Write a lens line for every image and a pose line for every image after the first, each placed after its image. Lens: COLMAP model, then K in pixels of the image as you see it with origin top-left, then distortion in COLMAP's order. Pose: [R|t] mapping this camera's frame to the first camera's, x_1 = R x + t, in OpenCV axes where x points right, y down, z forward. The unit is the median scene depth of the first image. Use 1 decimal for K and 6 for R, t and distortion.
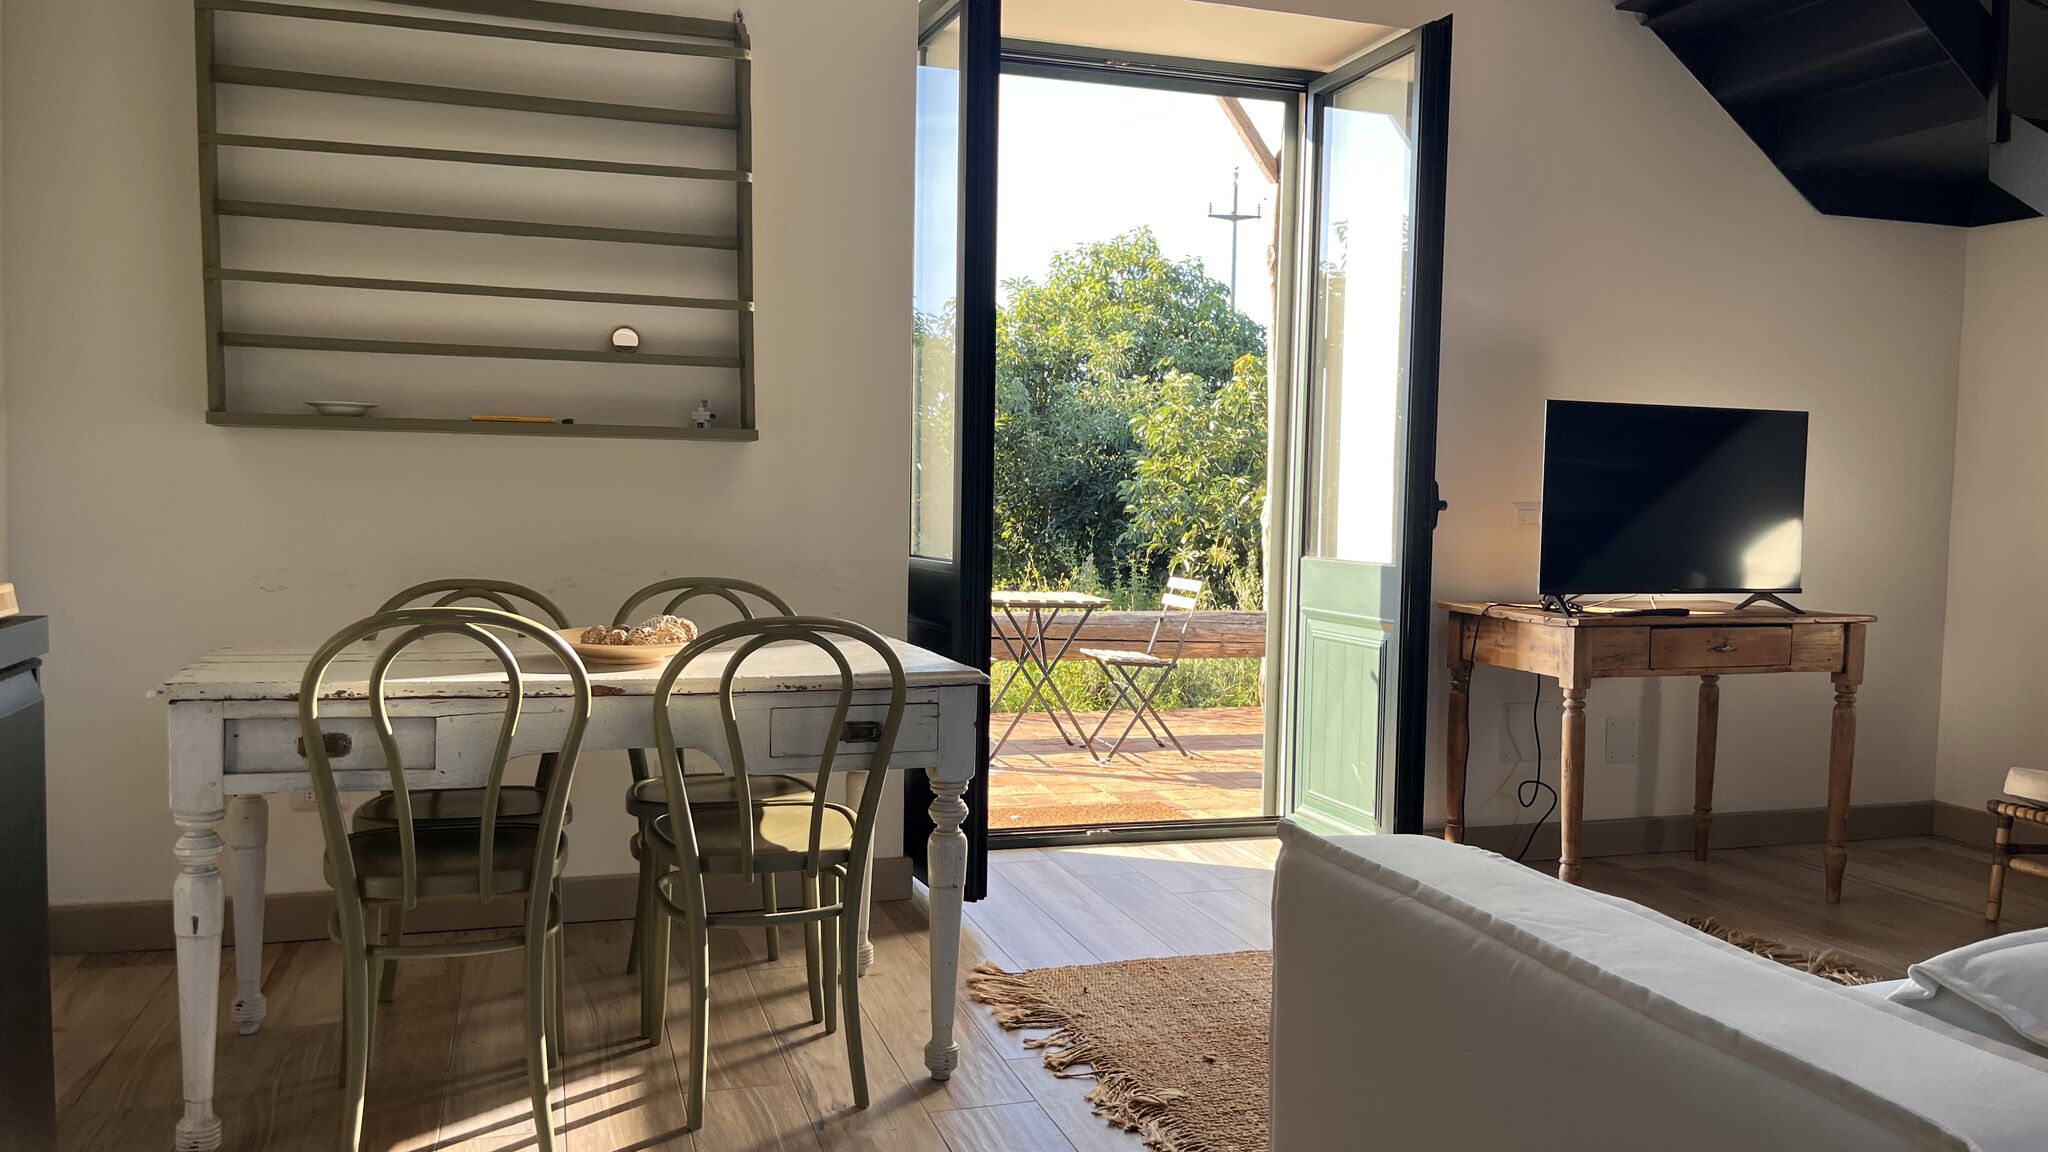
lens RADIAL K [[1545.6, 0, 1014.8], [0, 1545.6, 590.0], [0, 0, 1]] dist [0.061898, -0.079583]
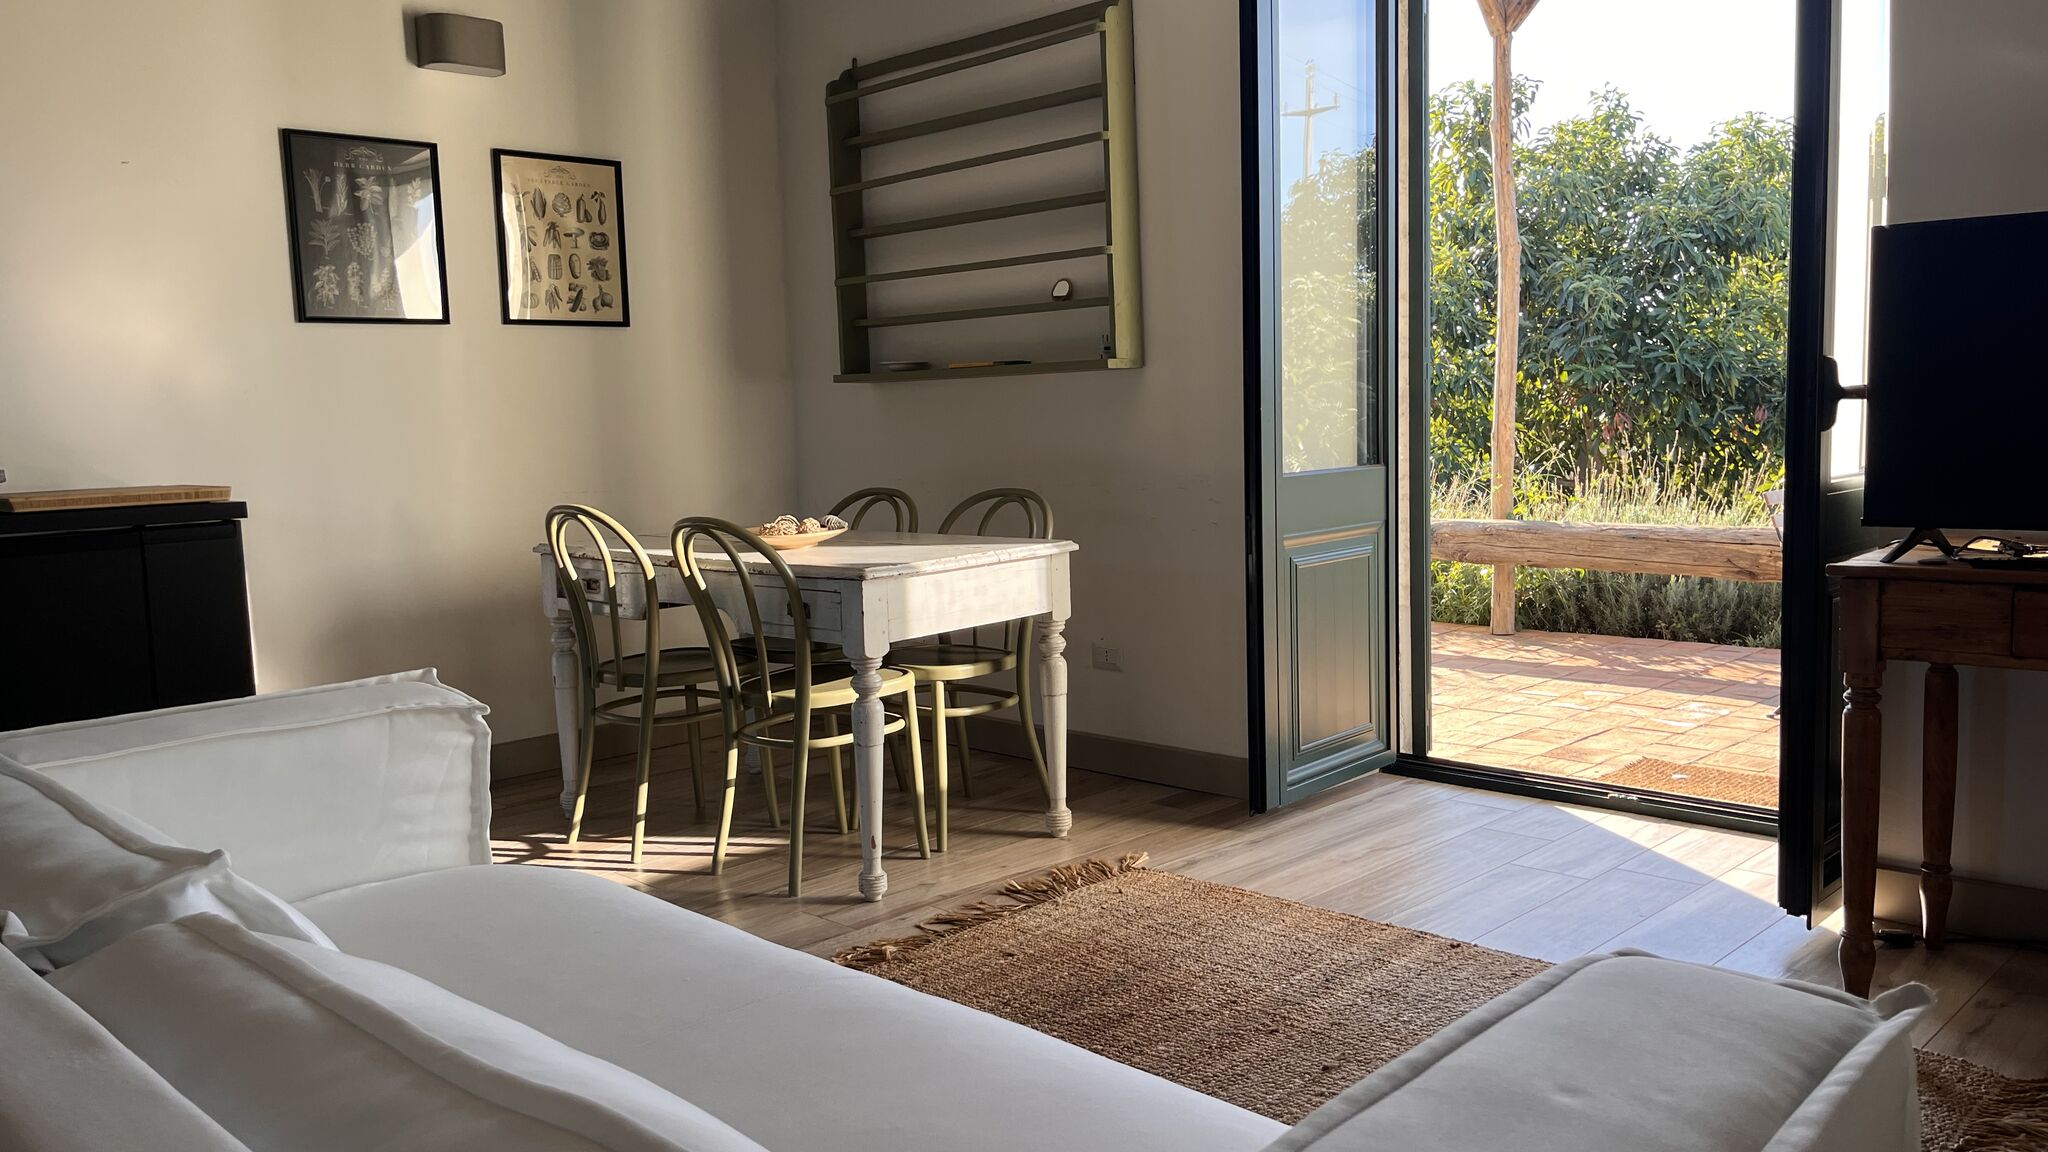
lens RADIAL K [[1545.6, 0, 1021.3], [0, 1545.6, 576.3], [0, 0, 1]] dist [0.061898, -0.079583]
pose [[0.474033, 0.060601, -0.878419, 0.735143], [-0.013615, 0.998014, 0.061505, -0.011867], [0.880402, -0.017196, 0.473917, 0.365746]]
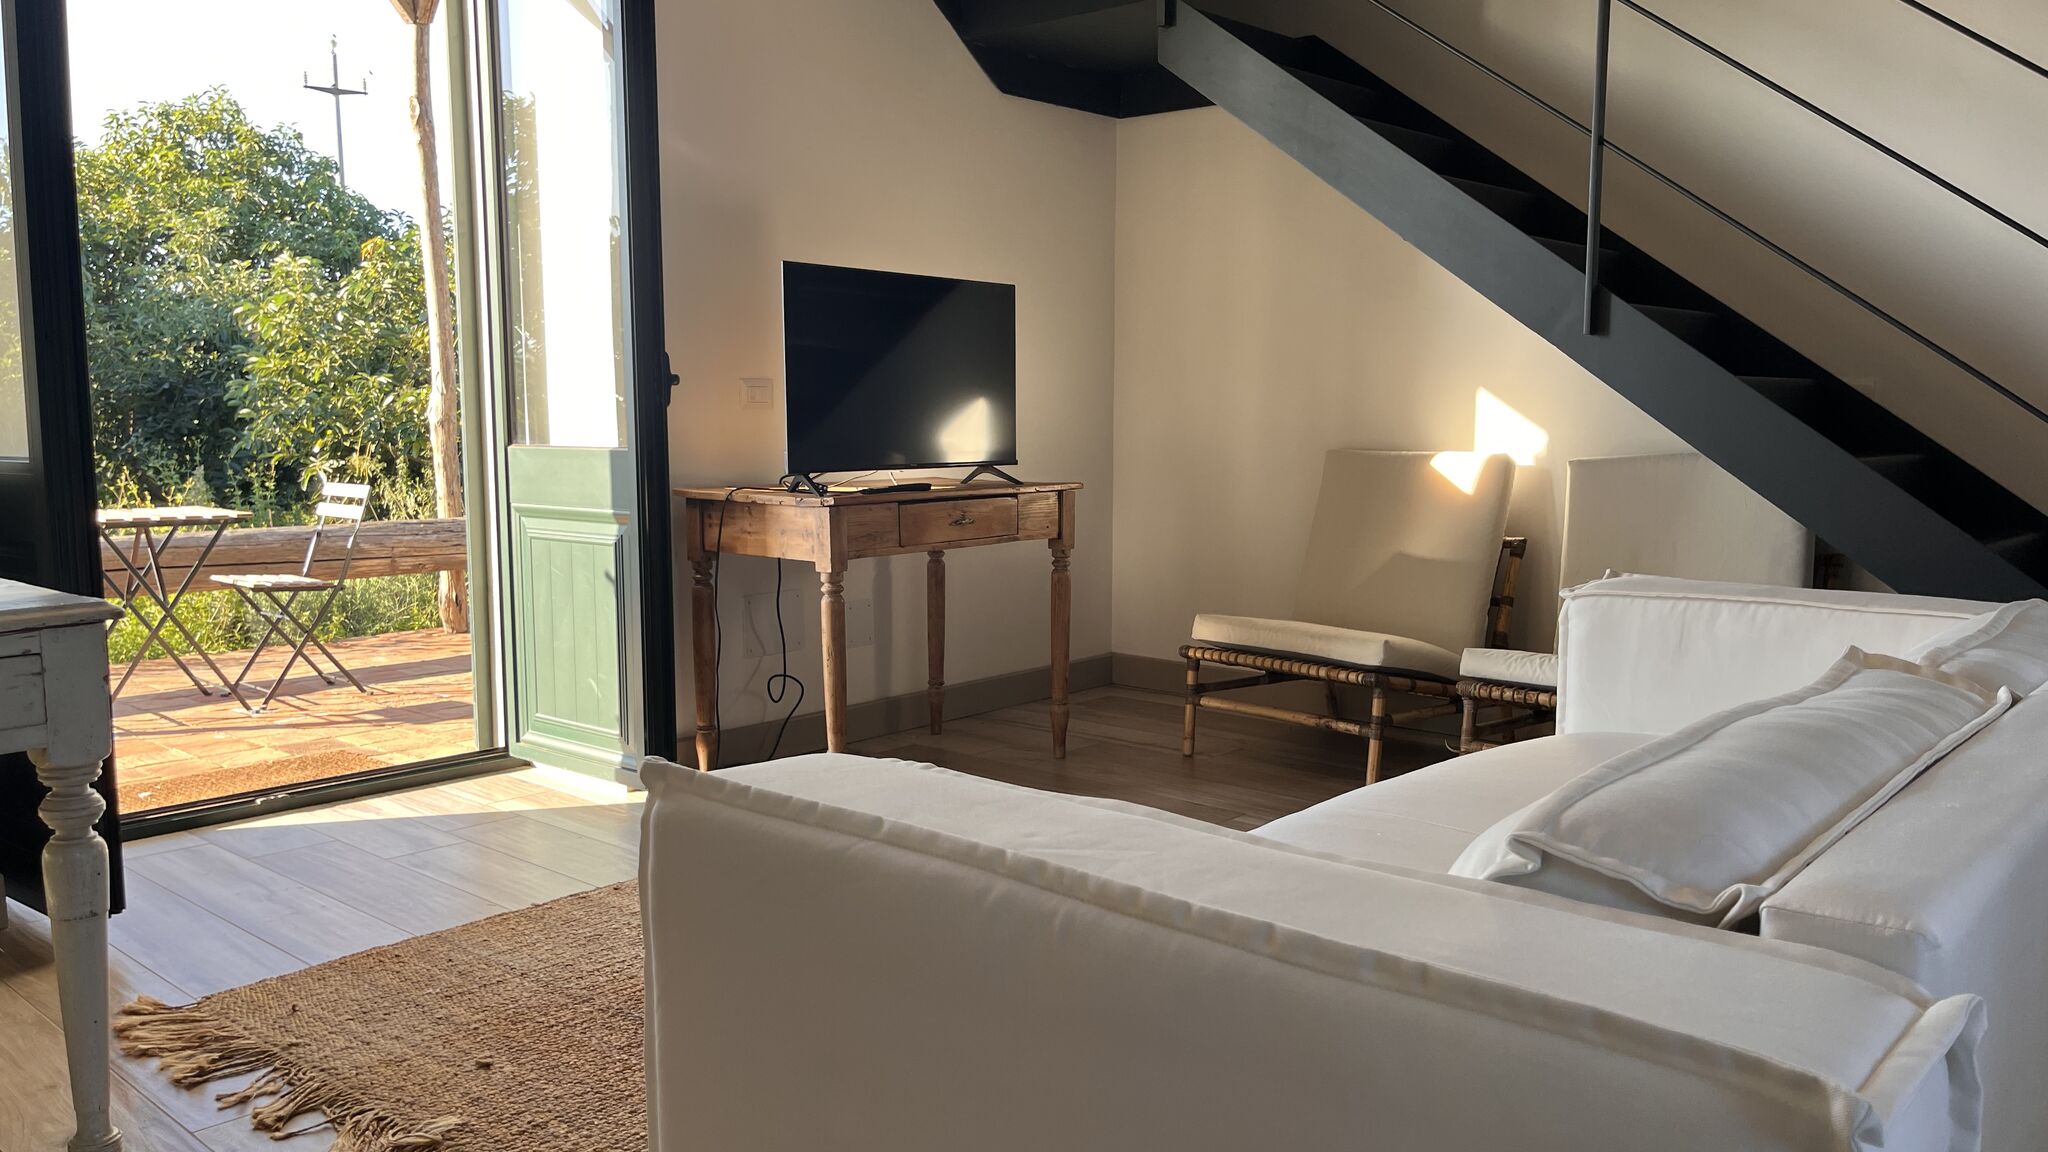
lens RADIAL K [[1545.6, 0, 1022.4], [0, 1545.6, 591.9], [0, 0, 1]] dist [0.061898, -0.079583]
pose [[0.856767, -0.079848, 0.509484, -0.018656], [0.048924, 0.996070, 0.073834, 0.011381], [-0.513377, -0.038333, 0.857306, 0.131266]]
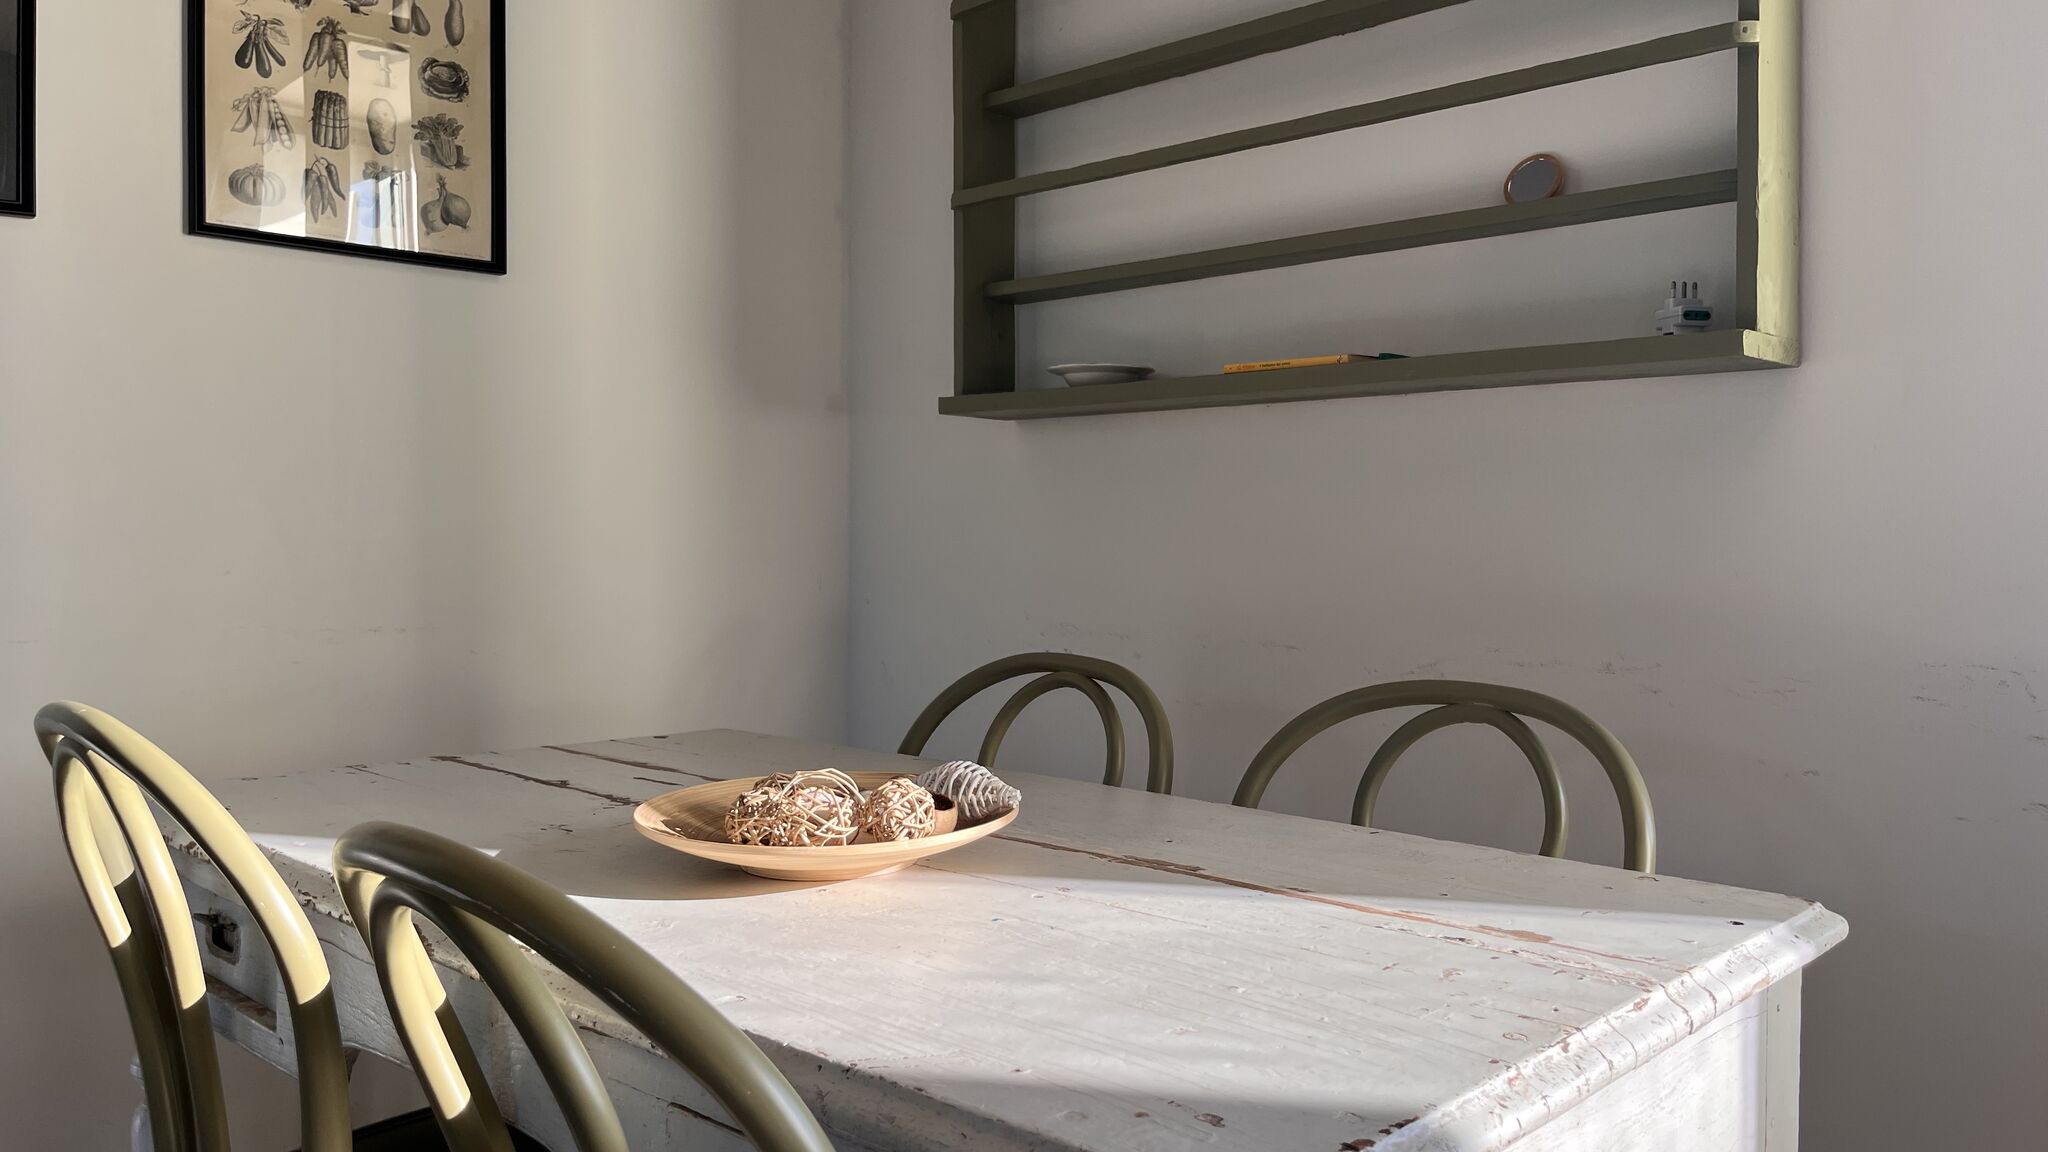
lens RADIAL K [[1545.6, 0, 1020.2], [0, 1545.6, 578.9], [0, 0, 1]] dist [0.061898, -0.079583]
pose [[0.452078, 0.013954, -0.891869, 0.093545], [-0.054541, 0.998439, -0.012025, -0.021206], [0.890309, 0.054080, 0.452133, 0.593722]]
